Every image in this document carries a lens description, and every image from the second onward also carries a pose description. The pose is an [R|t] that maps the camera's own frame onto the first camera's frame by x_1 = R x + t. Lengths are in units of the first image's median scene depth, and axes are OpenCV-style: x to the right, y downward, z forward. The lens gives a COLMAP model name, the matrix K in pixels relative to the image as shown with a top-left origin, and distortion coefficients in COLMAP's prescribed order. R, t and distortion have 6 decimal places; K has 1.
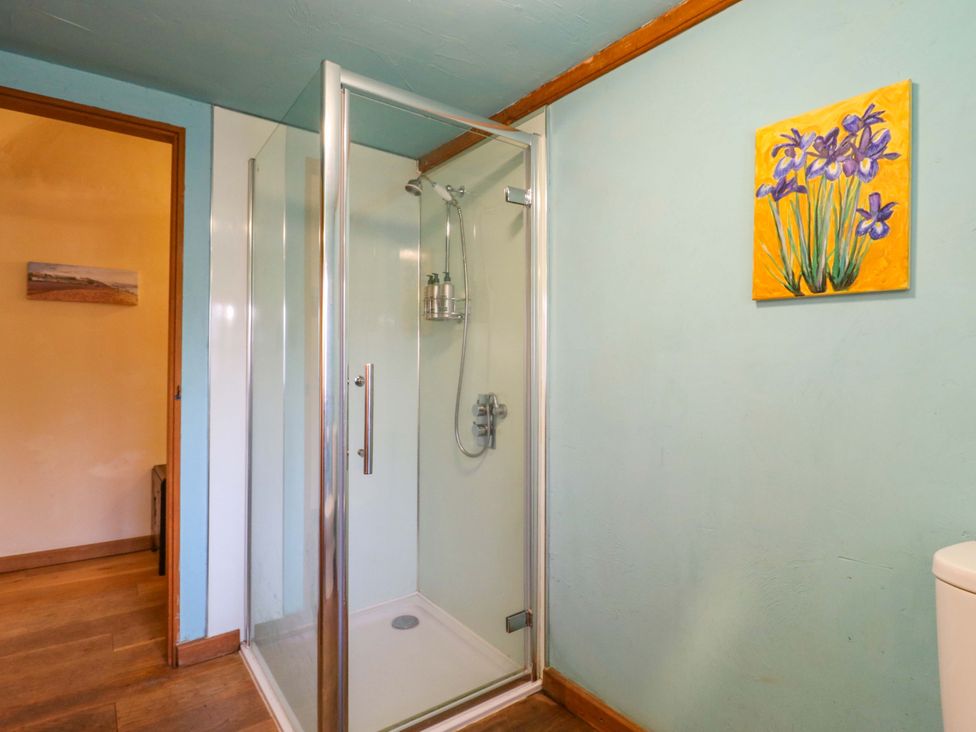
lens RADIAL K [[511.0, 0, 504.8], [0, 511.0, 361.6], [0, 0, 1]] dist [0.001634, -0.013179]
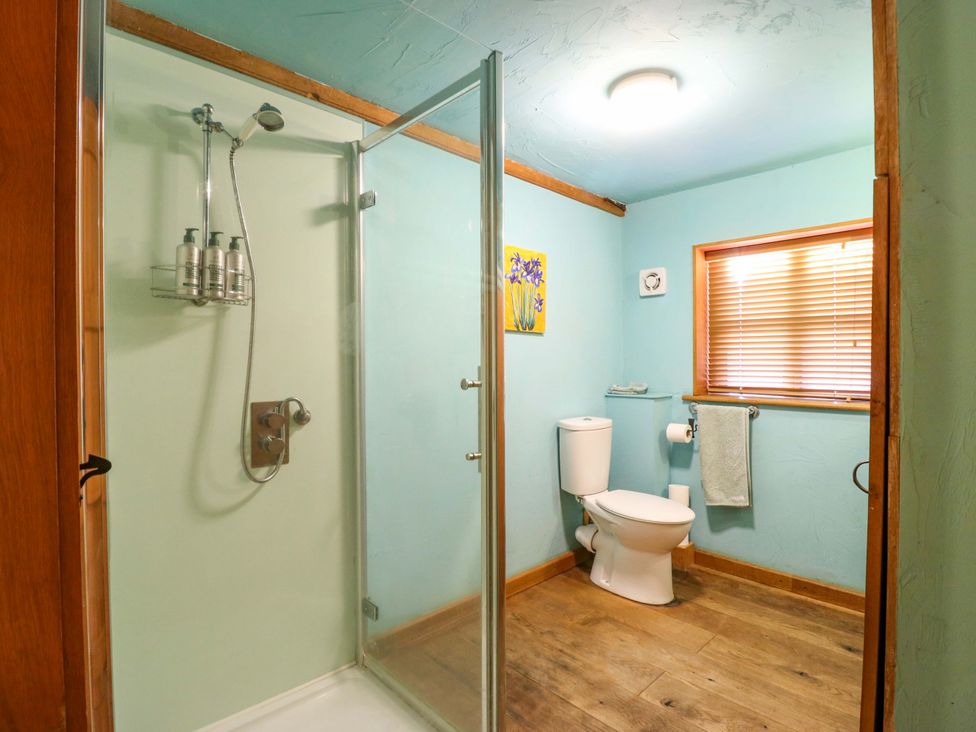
lens RADIAL K [[511.0, 0, 504.8], [0, 511.0, 361.6], [0, 0, 1]] dist [0.001634, -0.013179]
pose [[-0.101743, -0.009128, 0.994769, -1.635375], [-0.005186, 0.999949, 0.008645, -0.015828], [-0.994797, -0.004279, -0.101785, 1.316656]]
